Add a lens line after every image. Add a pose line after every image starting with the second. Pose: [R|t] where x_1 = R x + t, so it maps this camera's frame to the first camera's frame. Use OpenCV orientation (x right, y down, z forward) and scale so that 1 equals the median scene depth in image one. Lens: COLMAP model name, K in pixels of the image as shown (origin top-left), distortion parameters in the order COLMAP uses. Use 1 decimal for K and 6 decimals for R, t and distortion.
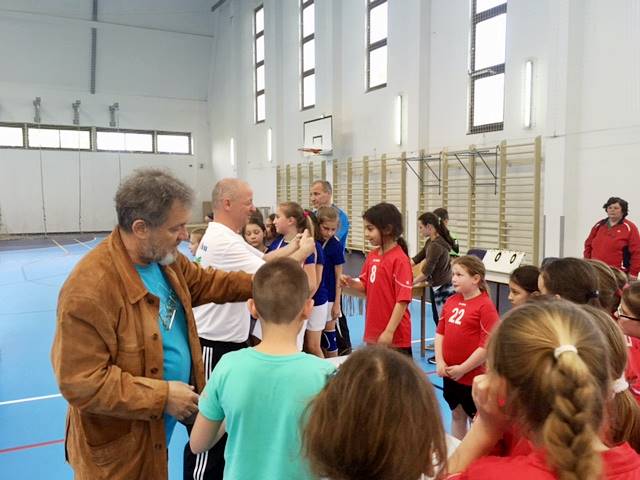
lens RADIAL K [[582.6, 0, 319.0], [0, 582.6, 238.0], [0, 0, 1]] dist [0.079617, -0.102668]
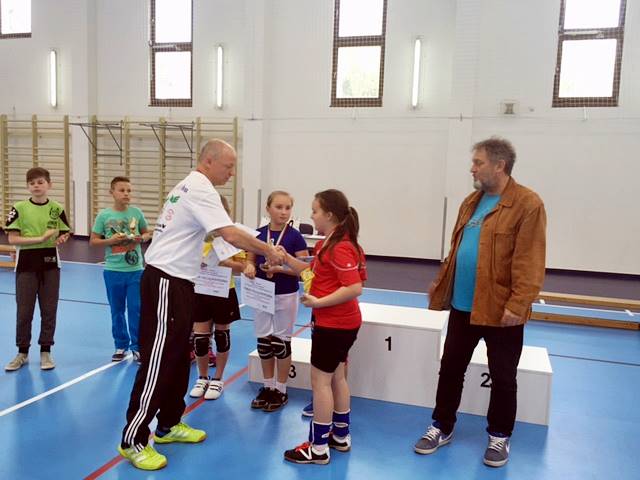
lens RADIAL K [[583.5, 0, 317.2], [0, 583.5, 236.9], [0, 0, 1]] dist [0.085572, -0.112498]
pose [[0.715602, -0.029427, 0.697889, -0.220485], [0.007867, 0.999388, 0.034073, 0.012377], [-0.698464, -0.018893, 0.715395, 0.070224]]
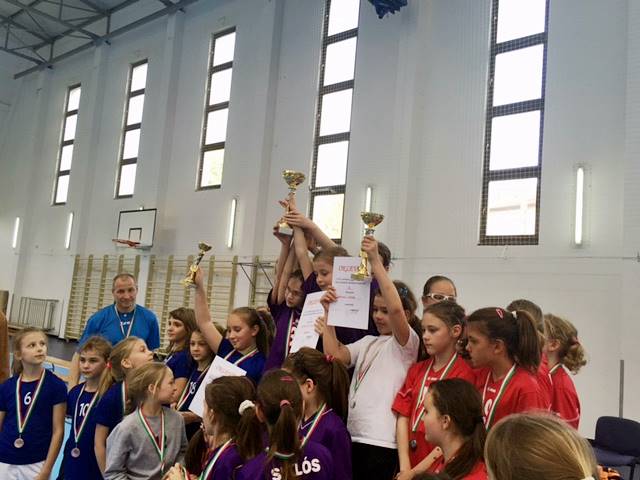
lens RADIAL K [[582.6, 0, 319.0], [0, 582.6, 238.0], [0, 0, 1]] dist [0.079617, -0.102668]
pose [[0.927070, 0.124252, 0.353699, -0.073289], [-0.059400, 0.980244, -0.188663, -0.001512], [-0.370153, 0.153894, 0.916135, 0.056080]]
